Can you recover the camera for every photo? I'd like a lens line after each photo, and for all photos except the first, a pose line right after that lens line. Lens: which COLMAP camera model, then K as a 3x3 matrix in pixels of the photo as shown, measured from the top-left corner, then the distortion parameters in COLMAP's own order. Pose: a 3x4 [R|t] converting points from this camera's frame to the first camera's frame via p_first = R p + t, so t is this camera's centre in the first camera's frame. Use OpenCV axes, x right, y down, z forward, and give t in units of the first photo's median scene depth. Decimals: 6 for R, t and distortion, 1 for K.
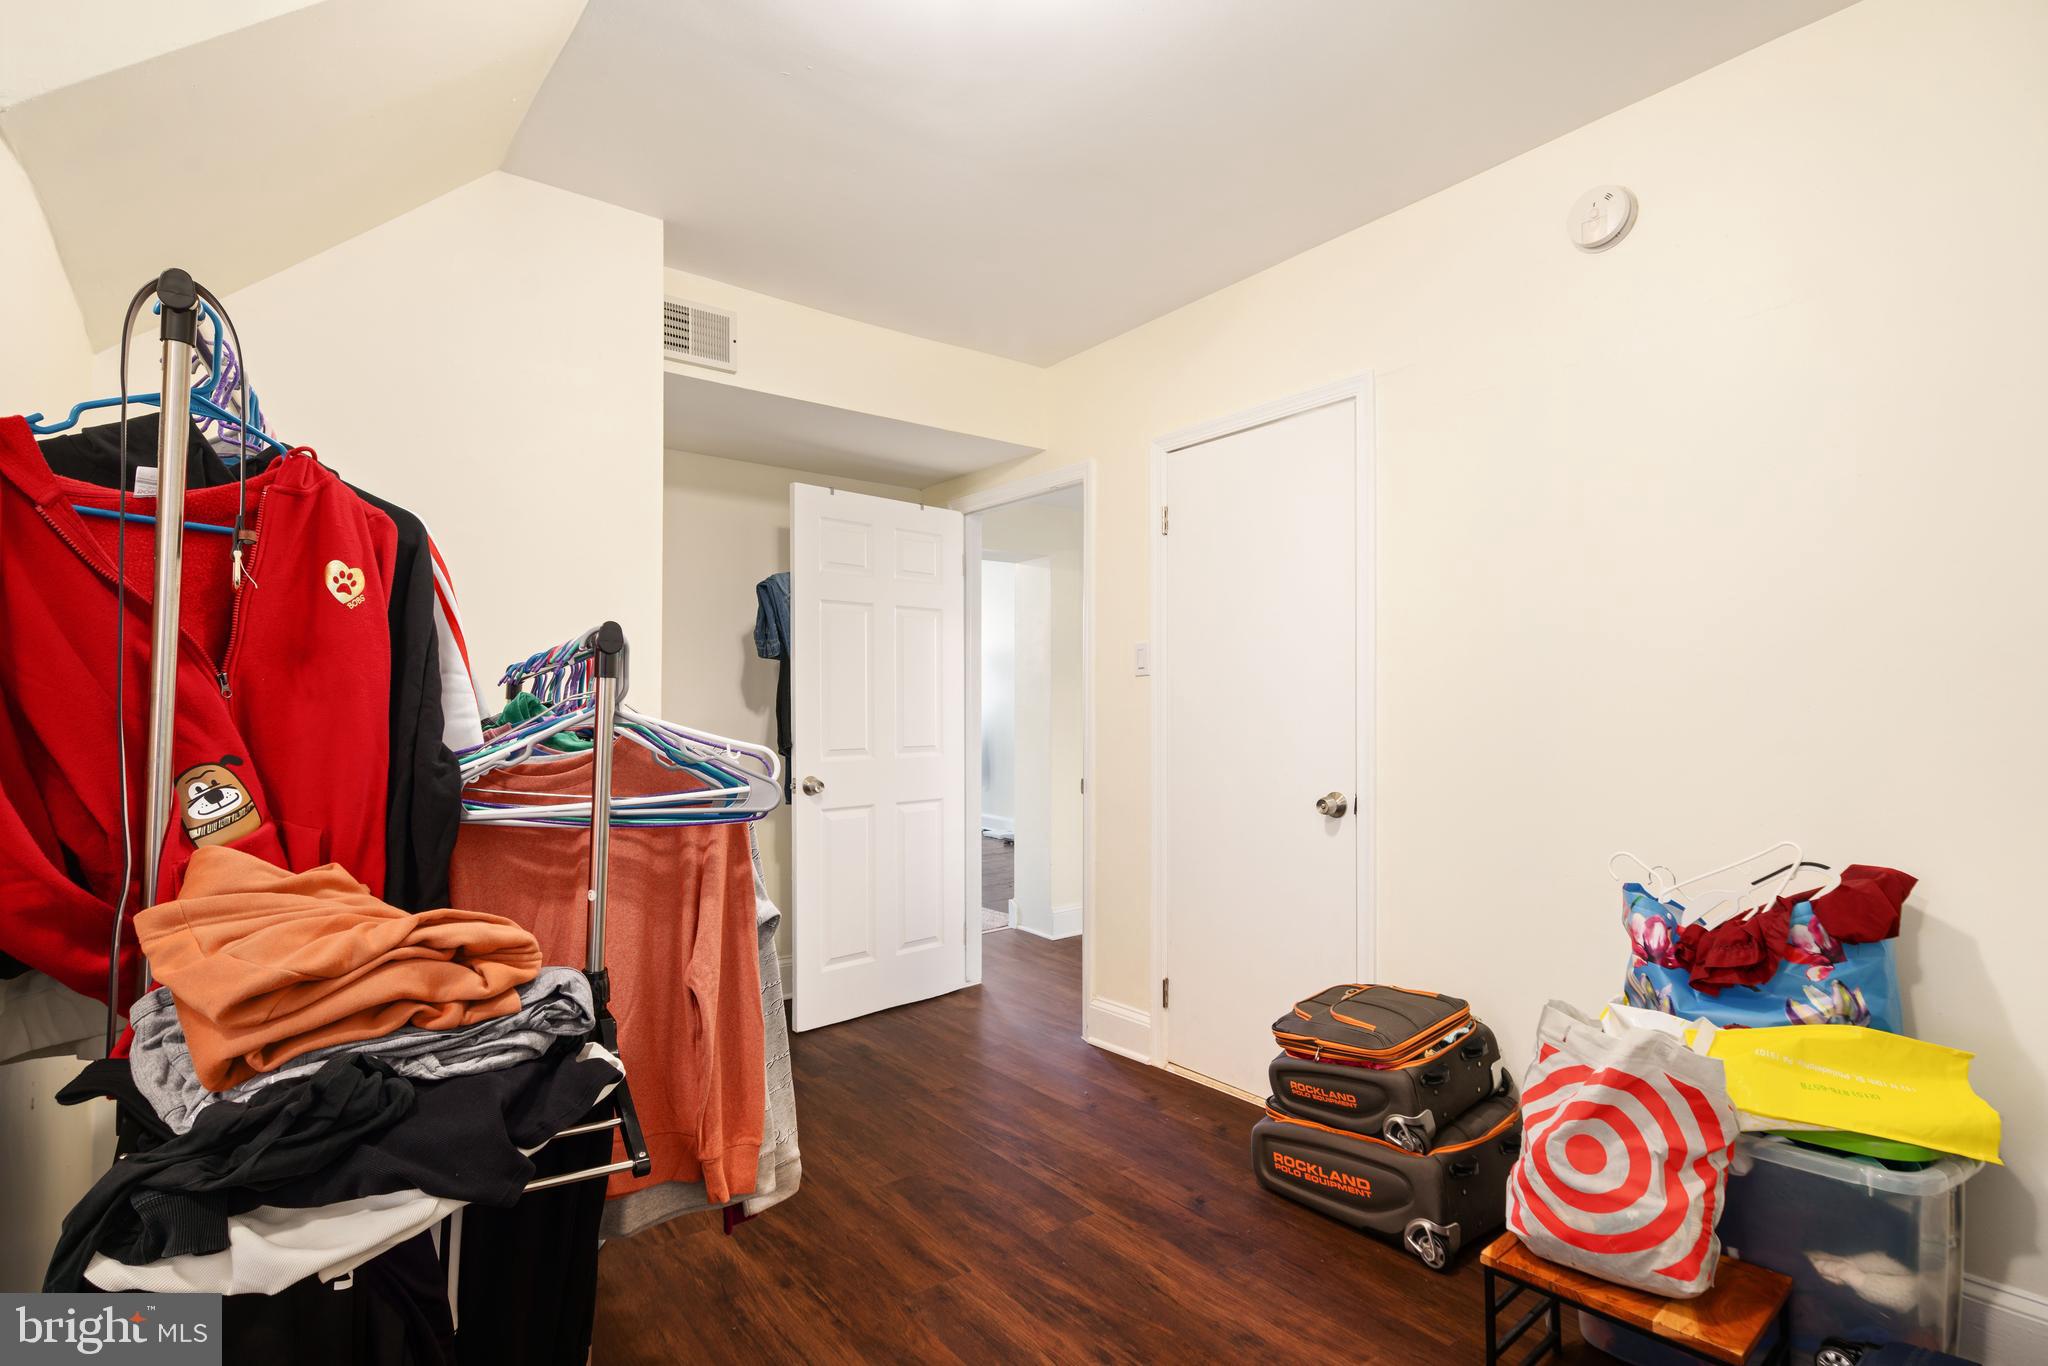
lens RADIAL K [[1004.4, 0, 1024.3], [0, 1004.4, 681.2], [0, 0, 1]] dist [0.000559, 0.000545]
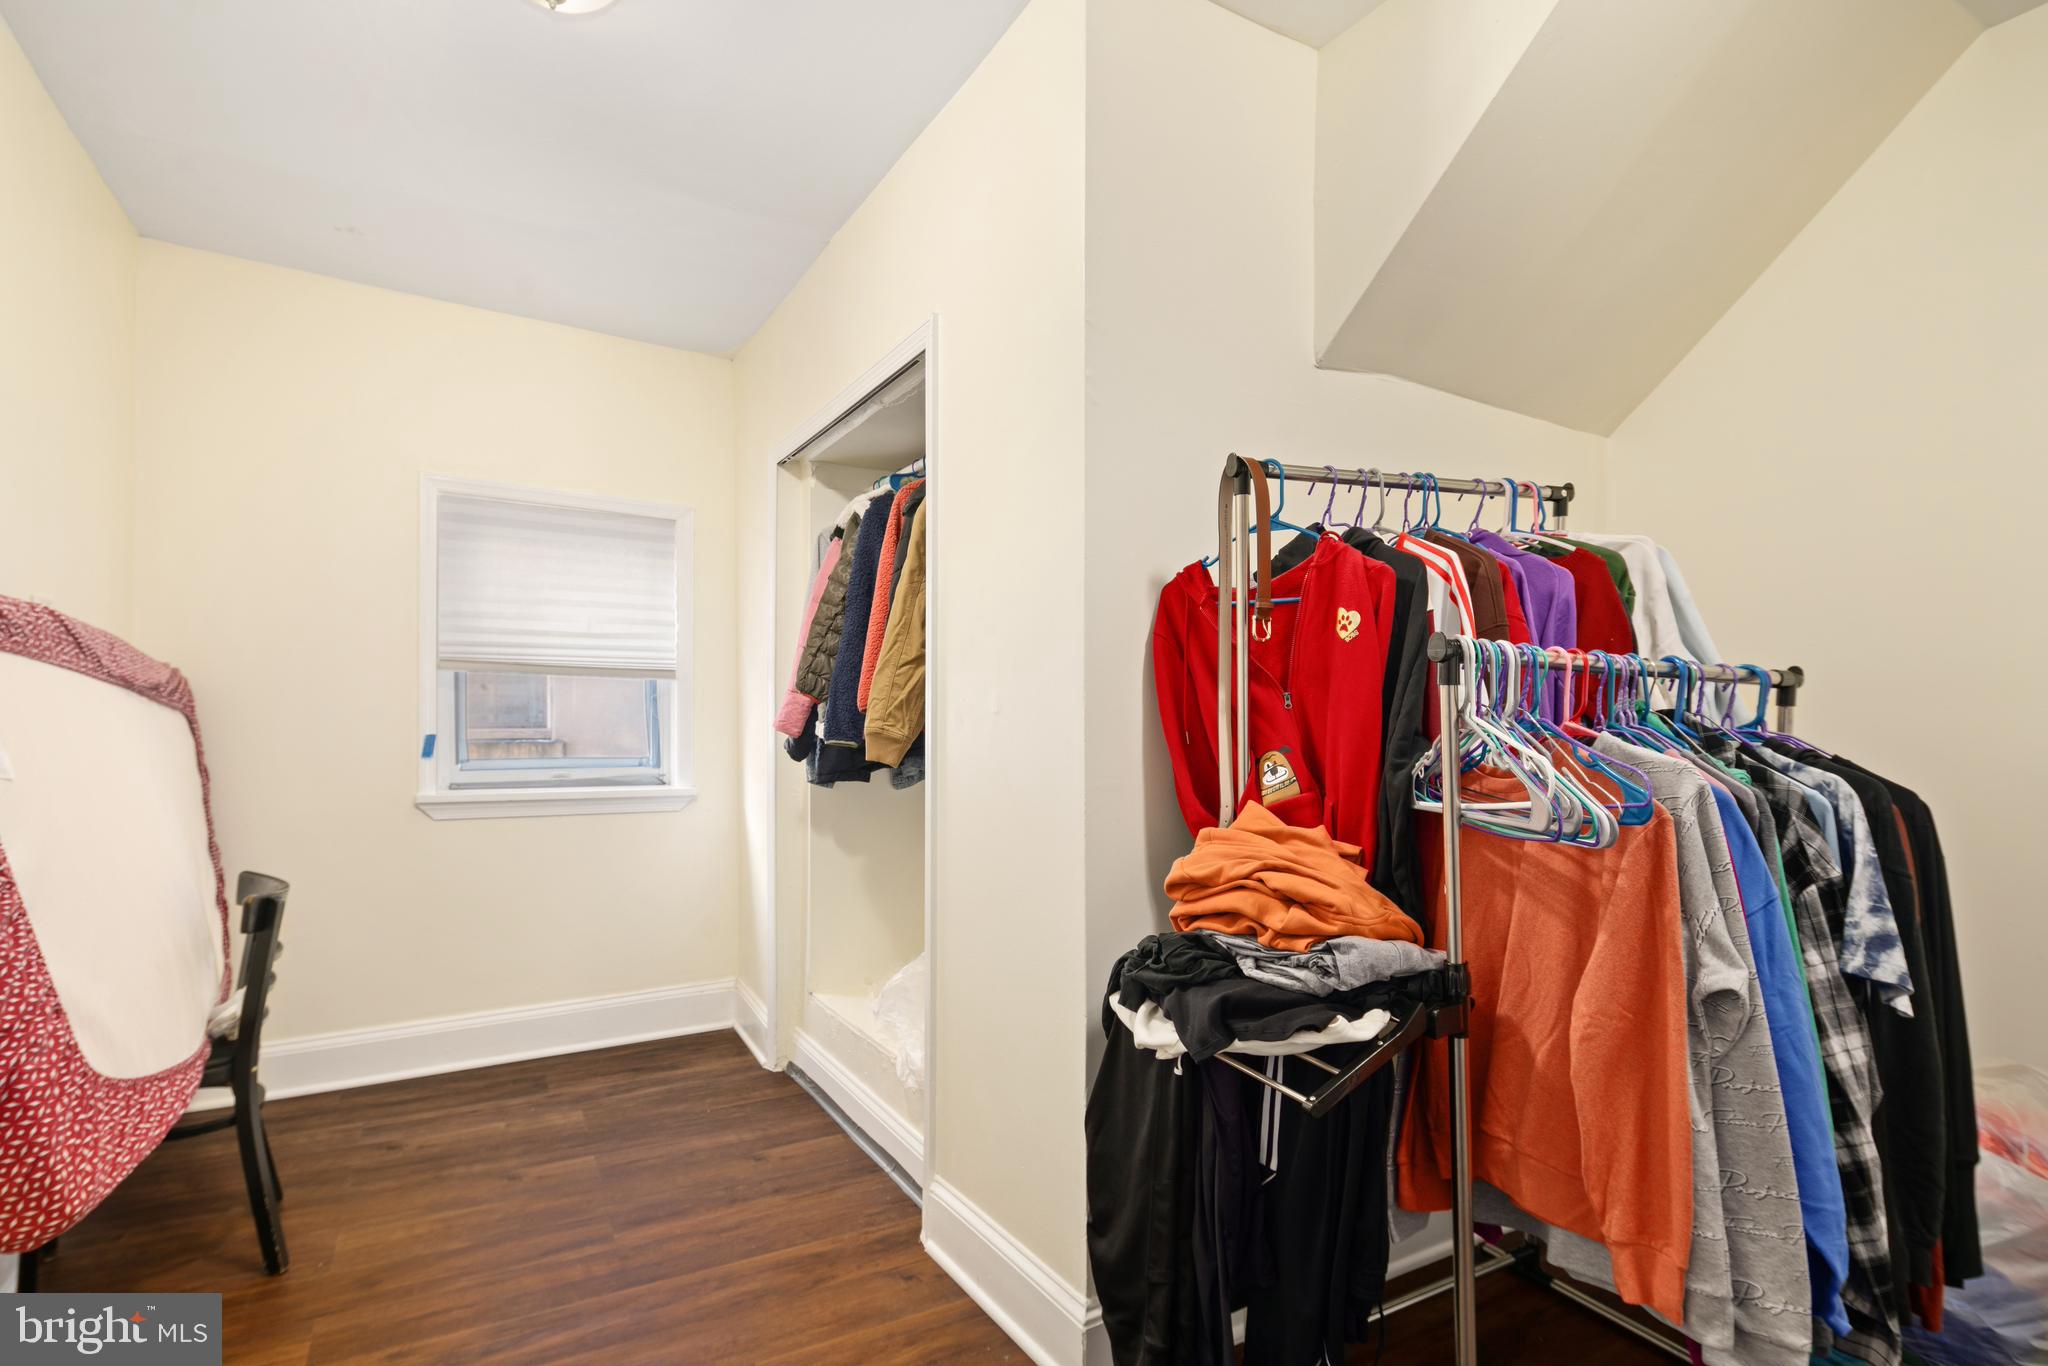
lens RADIAL K [[1004.4, 0, 1025.7], [0, 1004.4, 693.4], [0, 0, 1]] dist [0.000559, 0.000545]
pose [[-0.128185, -0.025529, -0.991422, 0.727186], [0.024008, 0.999296, -0.028836, 0.026247], [0.991460, -0.027498, -0.127482, 0.737261]]
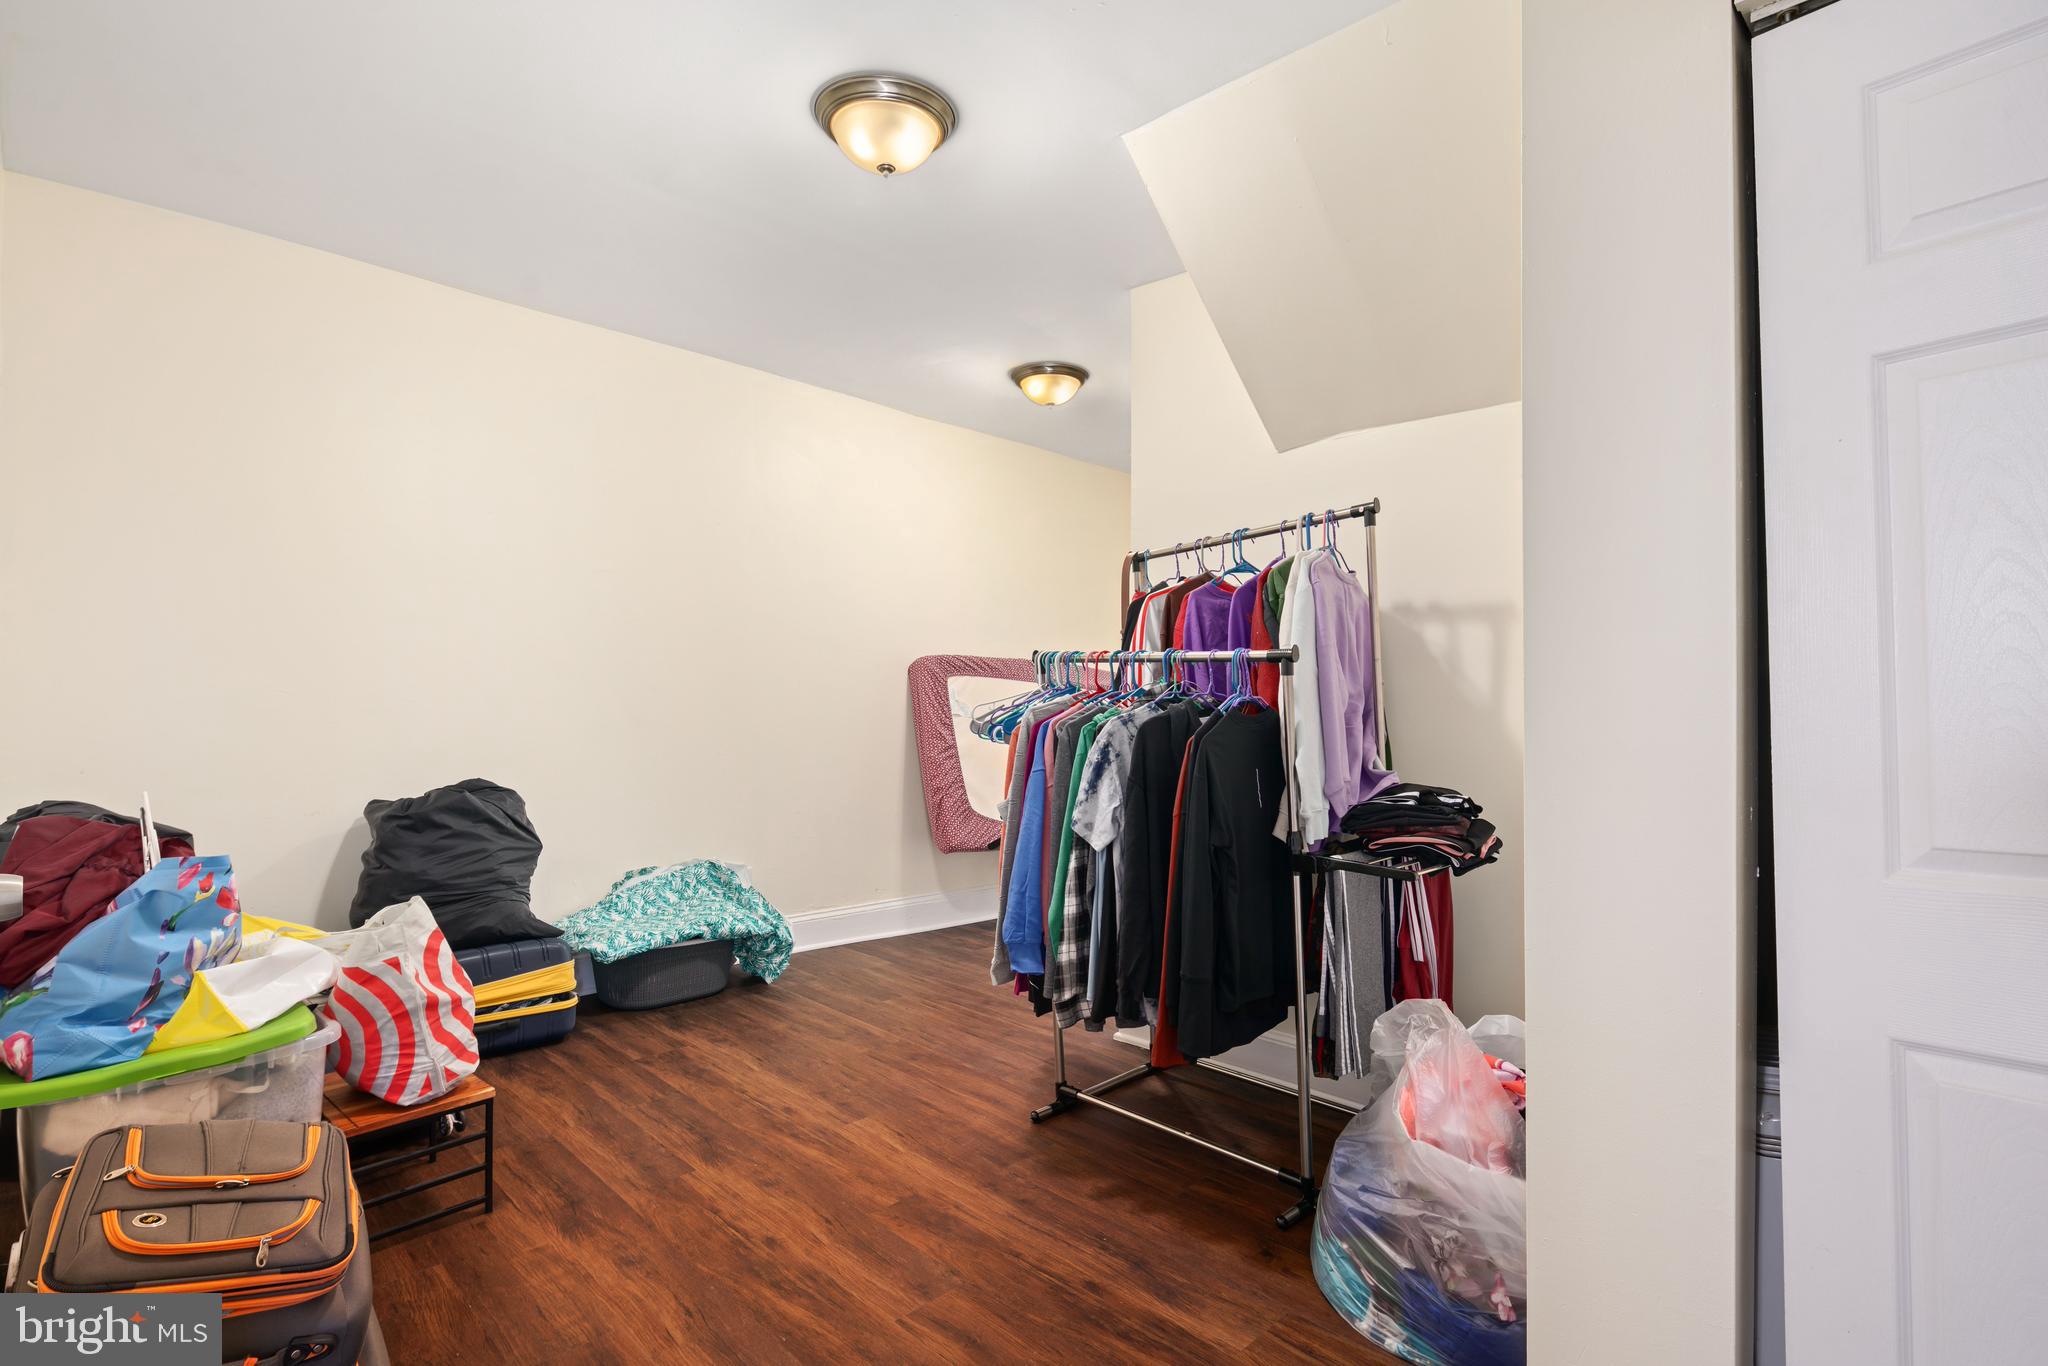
lens RADIAL K [[1004.4, 0, 1023.7], [0, 1004.4, 682.5], [0, 0, 1]] dist [0.000559, 0.000545]
pose [[-0.991600, -0.010435, -0.128922, -0.082100], [-0.003254, 0.998438, -0.055784, 0.153287], [0.129302, -0.054896, -0.990085, 3.470201]]
